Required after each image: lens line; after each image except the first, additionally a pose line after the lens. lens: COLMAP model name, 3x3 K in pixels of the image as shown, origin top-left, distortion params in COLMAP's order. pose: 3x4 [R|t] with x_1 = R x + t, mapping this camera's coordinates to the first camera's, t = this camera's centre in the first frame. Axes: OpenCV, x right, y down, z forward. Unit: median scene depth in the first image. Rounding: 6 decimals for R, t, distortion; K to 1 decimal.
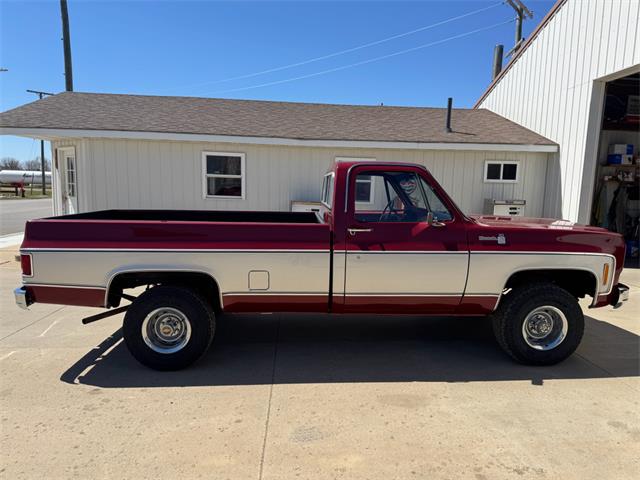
lens RADIAL K [[436.7, 0, 320.7], [0, 436.7, 241.6], [0, 0, 1]] dist [0.014236, -0.009292]
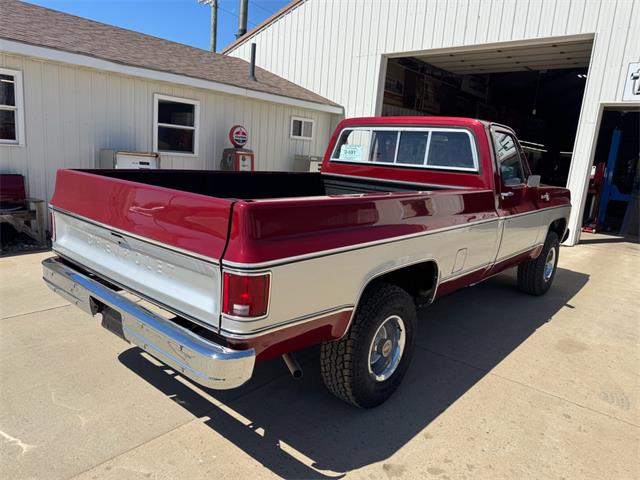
lens RADIAL K [[436.7, 0, 314.3], [0, 436.7, 252.6], [0, 0, 1]] dist [0.014236, -0.009292]
pose [[0.709911, -0.128547, 0.692461, -0.345504], [0.034829, 0.988407, 0.147779, -0.021164], [-0.703430, -0.080793, 0.706158, 0.231787]]
